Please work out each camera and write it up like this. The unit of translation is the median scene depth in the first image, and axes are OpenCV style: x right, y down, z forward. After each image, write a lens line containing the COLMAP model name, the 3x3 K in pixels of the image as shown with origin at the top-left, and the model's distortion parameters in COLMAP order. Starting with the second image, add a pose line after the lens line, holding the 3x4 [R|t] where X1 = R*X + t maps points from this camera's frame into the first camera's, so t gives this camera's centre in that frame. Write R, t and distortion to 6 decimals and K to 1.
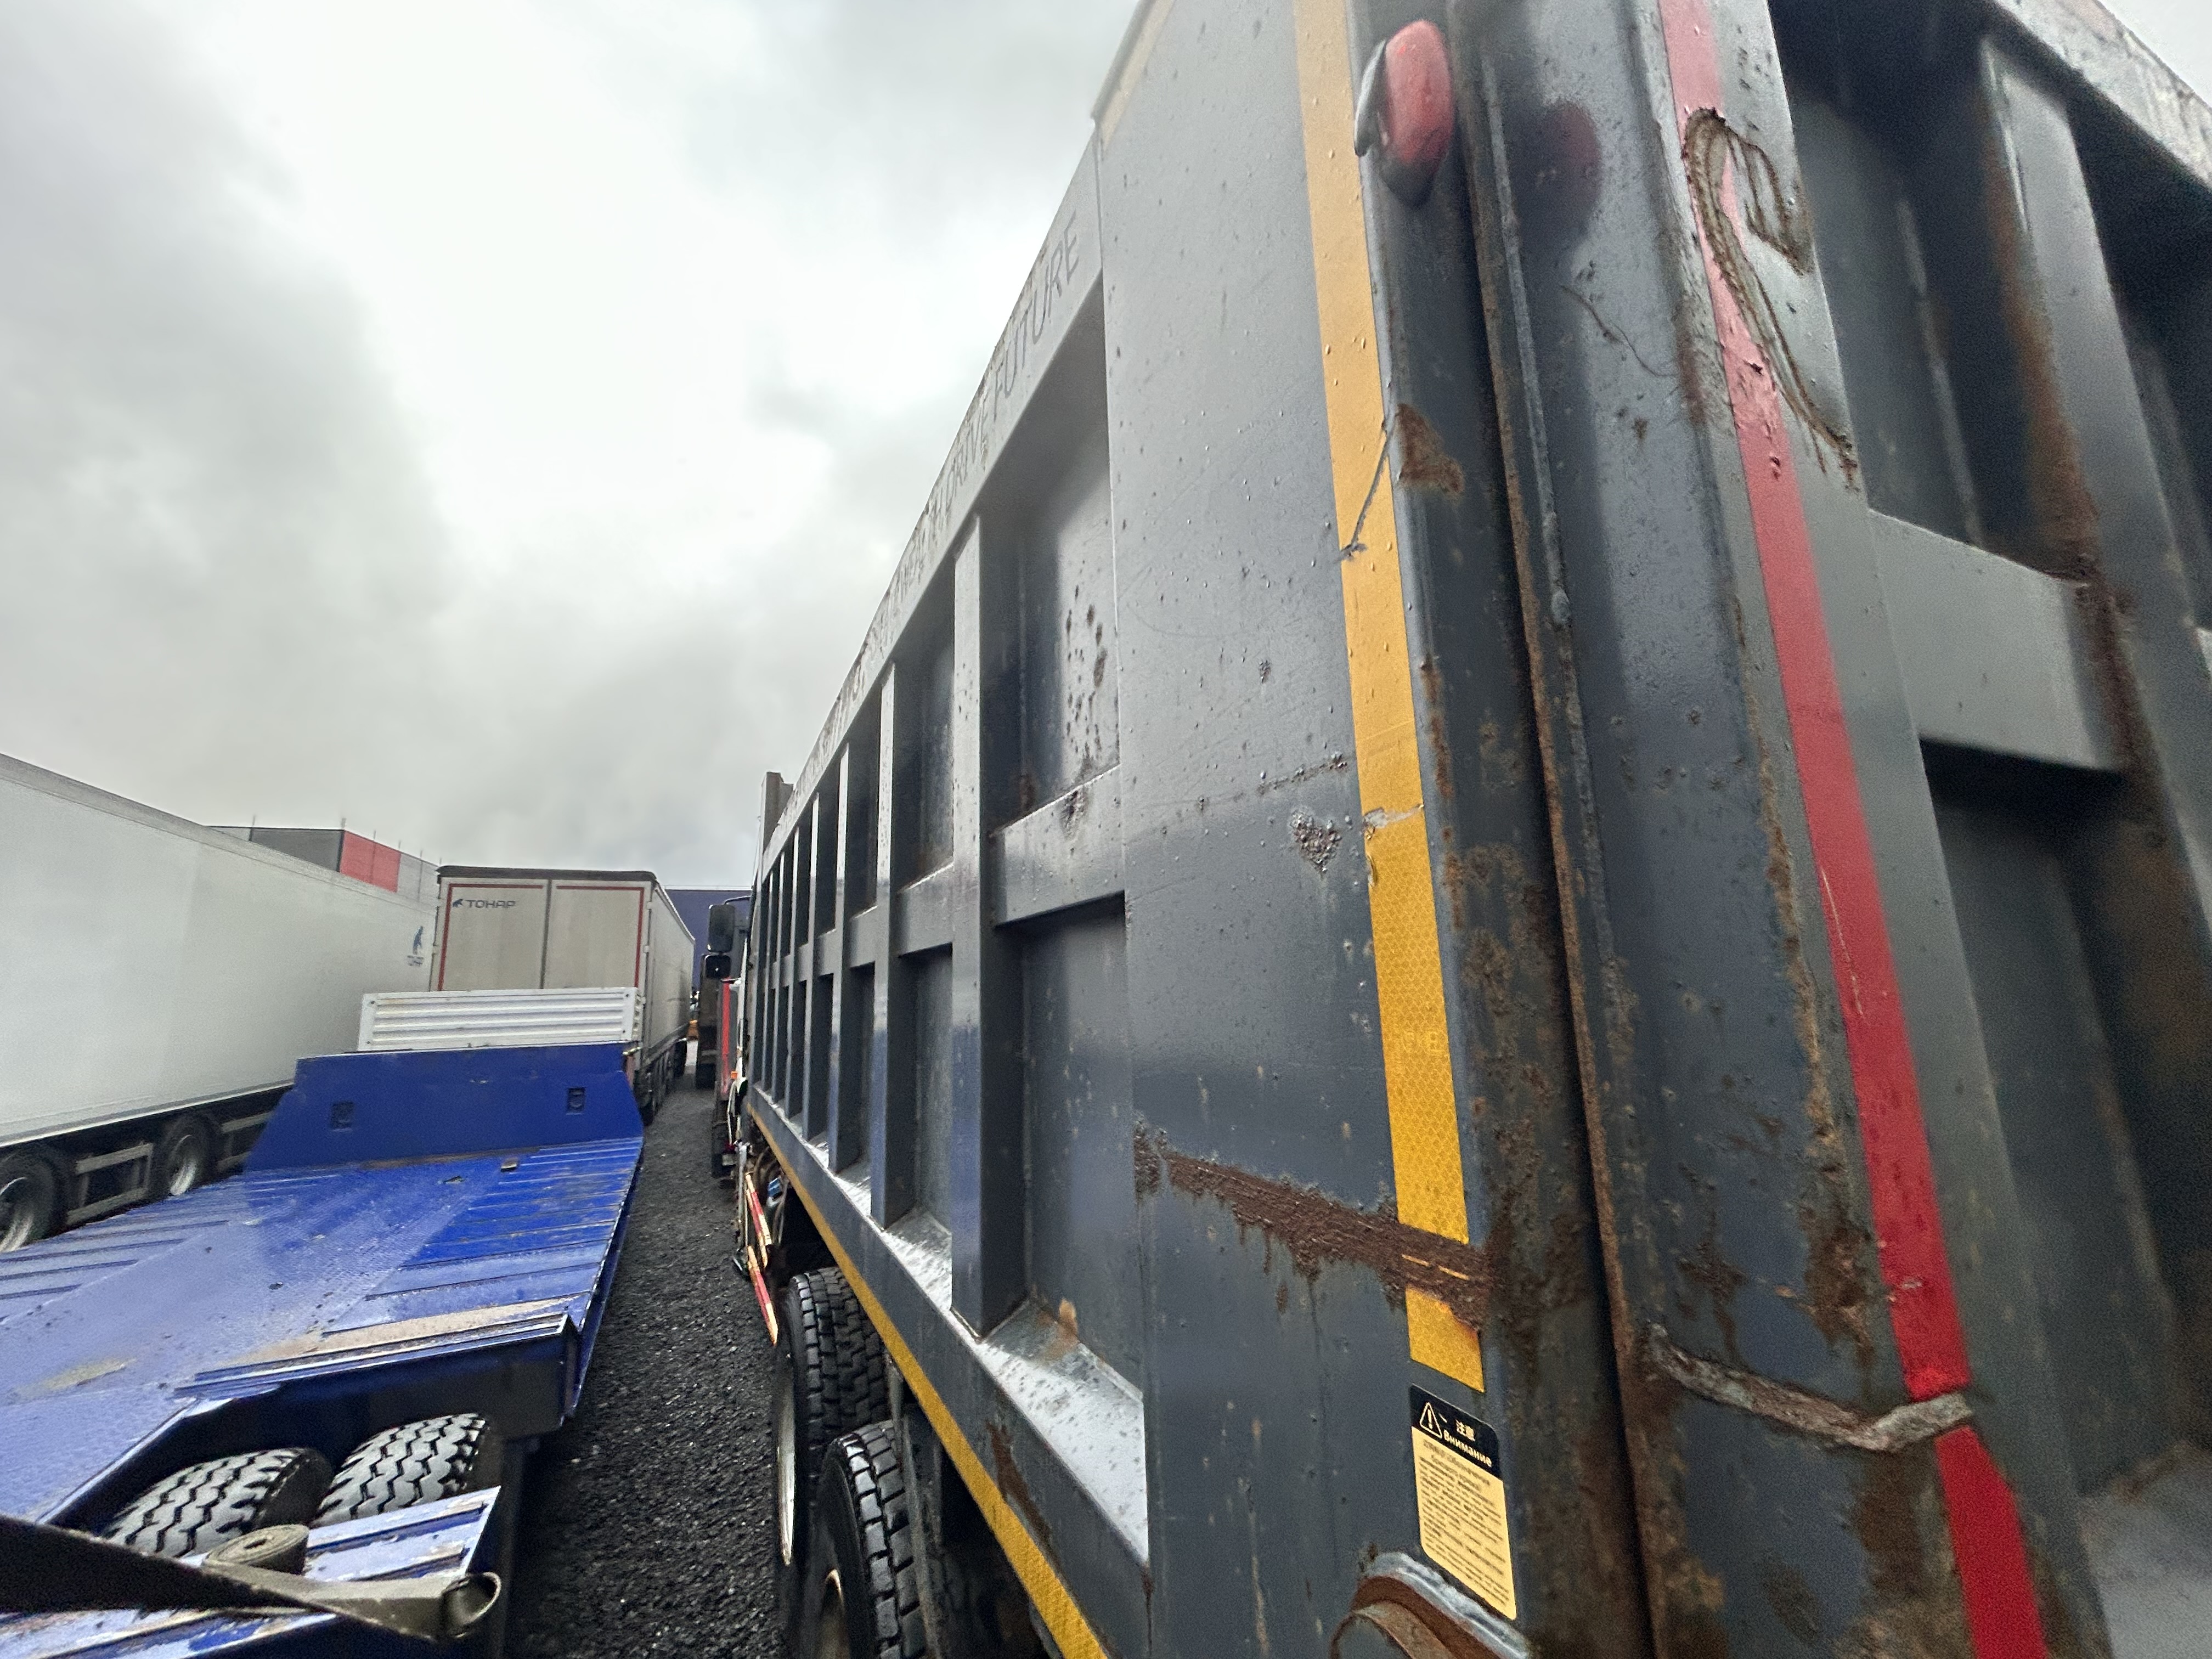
lens RADIAL K [[886.7, 0, 1105.0], [0, 886.7, 826.6], [0, 0, 1]] dist [0.000200, 0.000015]
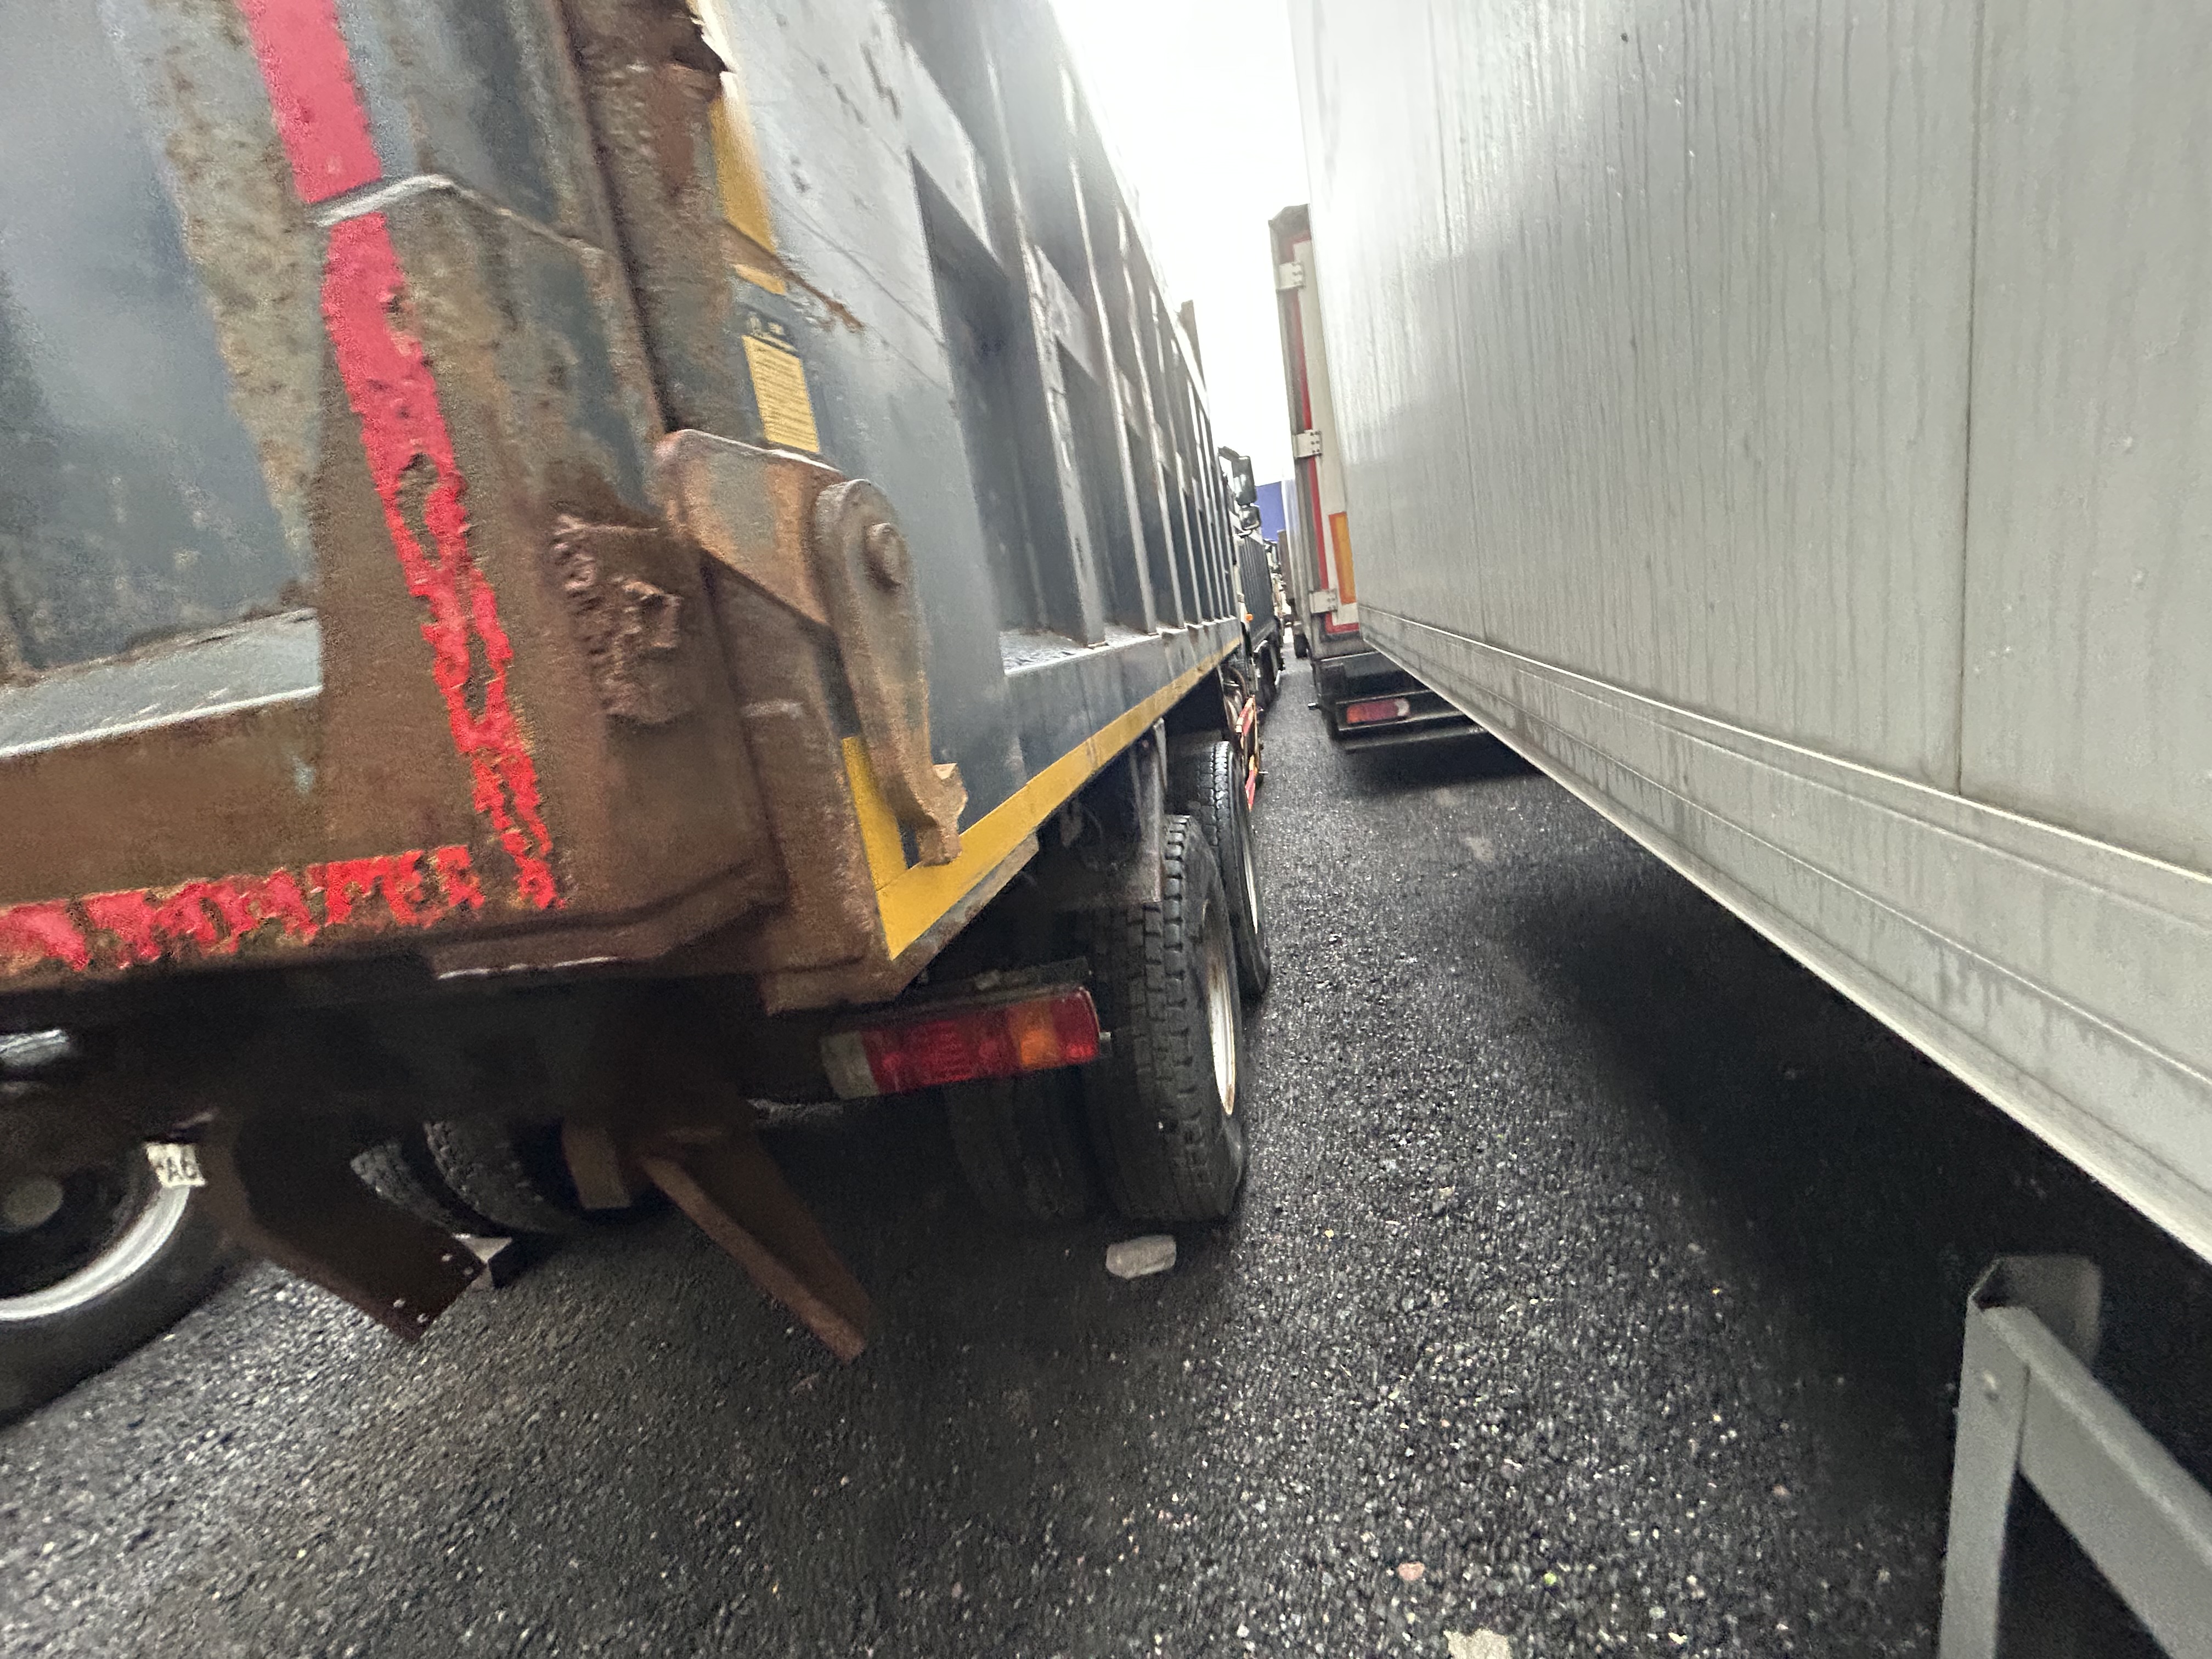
lens RADIAL K [[886.7, 0, 1105.6], [0, 886.7, 830.2], [0, 0, 1]] dist [0.000200, 0.000015]
pose [[0.795716, 0.029055, -0.604973, 1.615626], [0.253465, 0.891203, 0.376181, 0.976701], [0.550084, -0.452673, 0.701780, 0.013669]]
